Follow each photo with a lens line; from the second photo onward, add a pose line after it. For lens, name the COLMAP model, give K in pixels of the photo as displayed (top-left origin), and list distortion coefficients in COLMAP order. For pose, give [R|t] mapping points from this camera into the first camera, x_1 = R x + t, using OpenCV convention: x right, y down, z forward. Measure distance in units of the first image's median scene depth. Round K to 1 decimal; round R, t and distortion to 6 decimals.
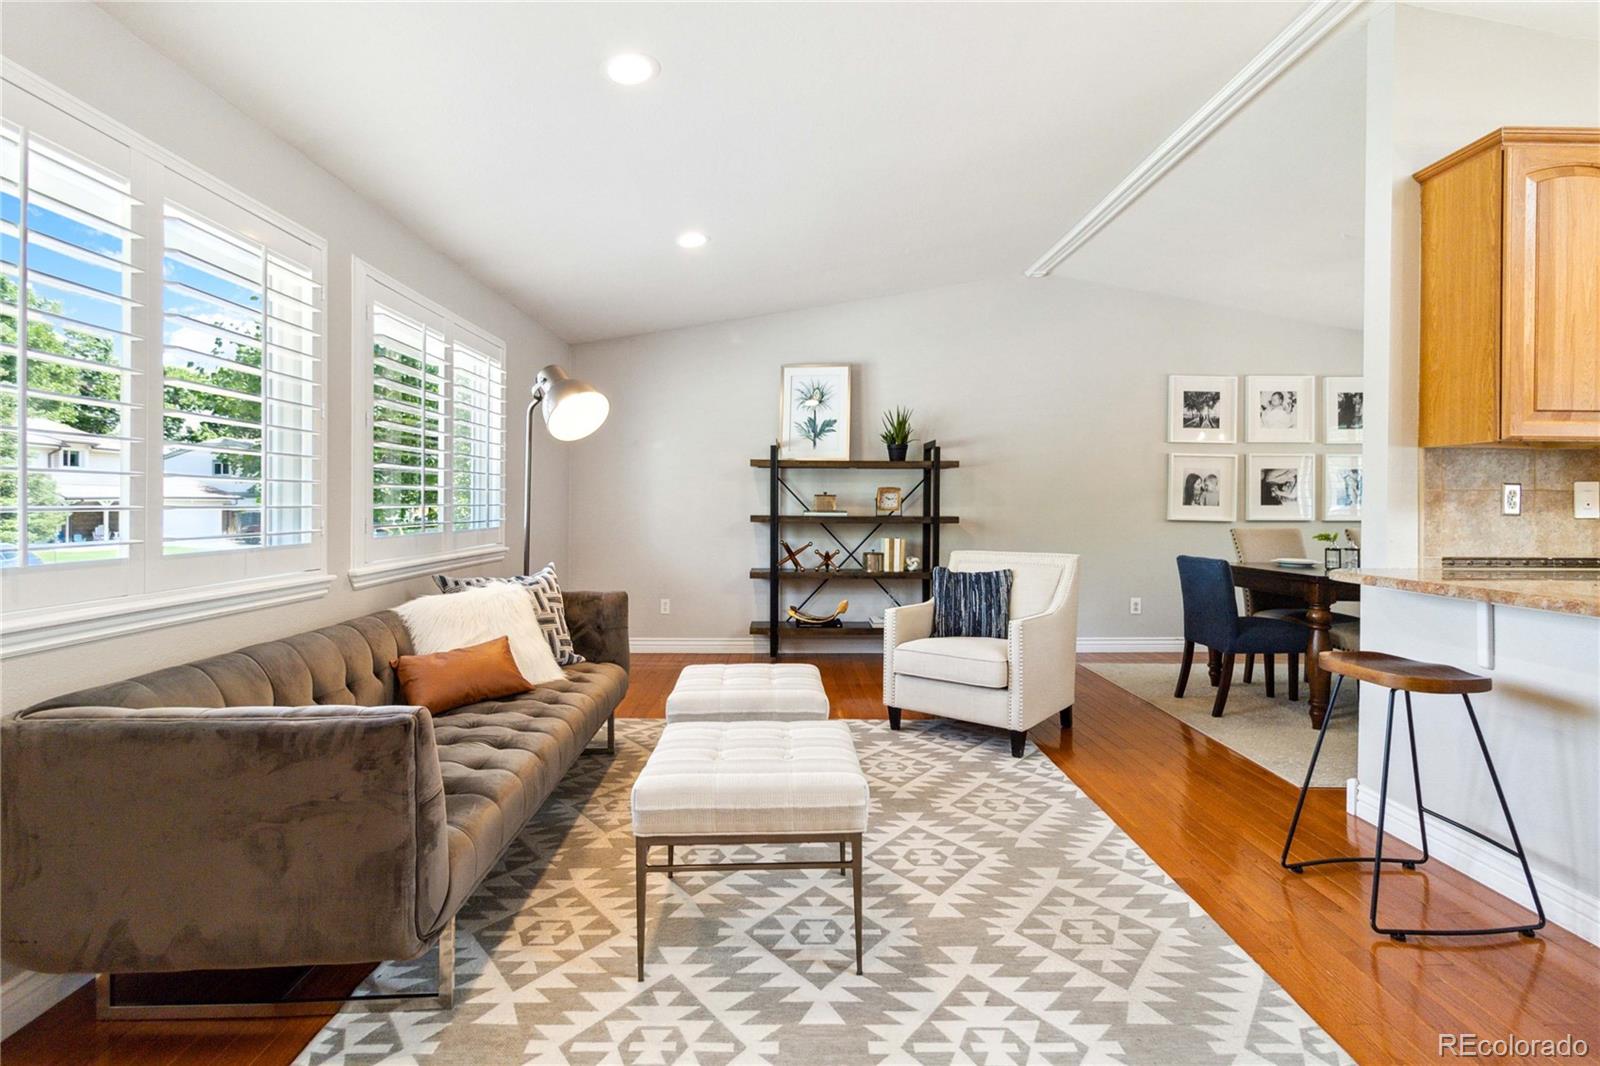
lens RADIAL K [[759.4, 0, 798.4], [0, 759.4, 507.2], [0, 0, 1]] dist [0.000945, 0.000843]
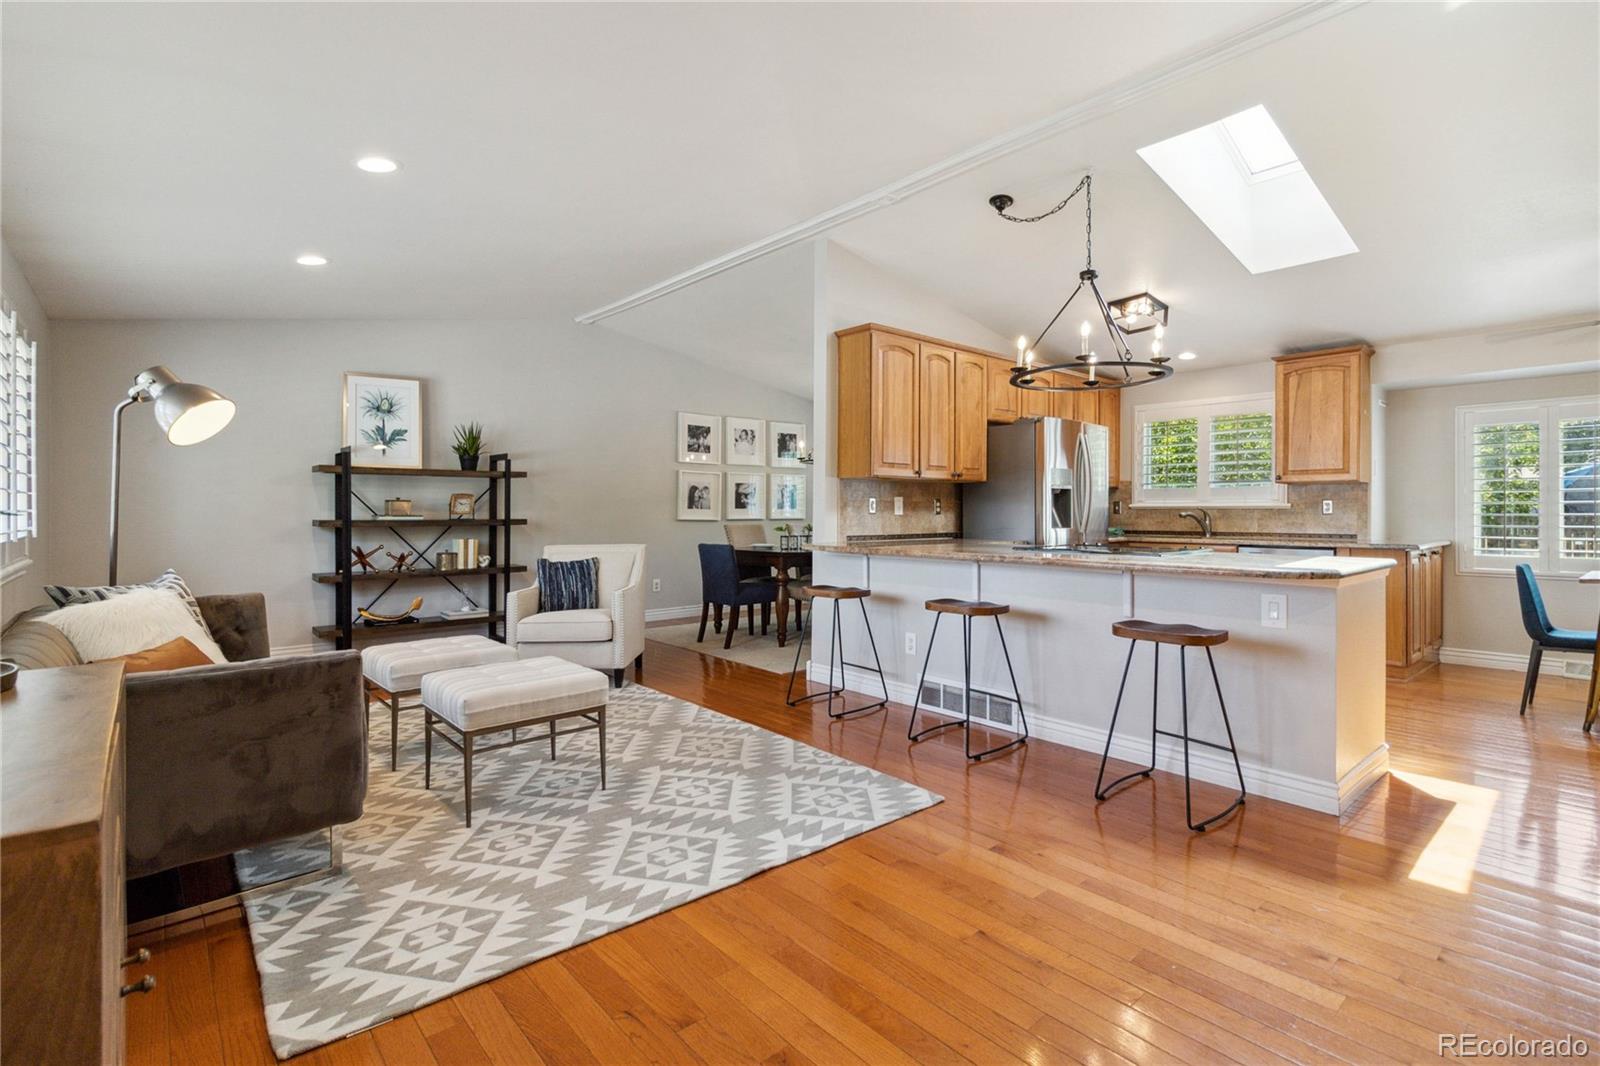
lens RADIAL K [[759.4, 0, 797.4], [0, 759.4, 529.0], [0, 0, 1]] dist [0.000945, 0.000843]
pose [[0.774844, -0.019993, 0.631837, -0.344497], [0.004713, 0.999655, 0.025852, -0.001098], [-0.632135, -0.017053, 0.774670, -0.302838]]
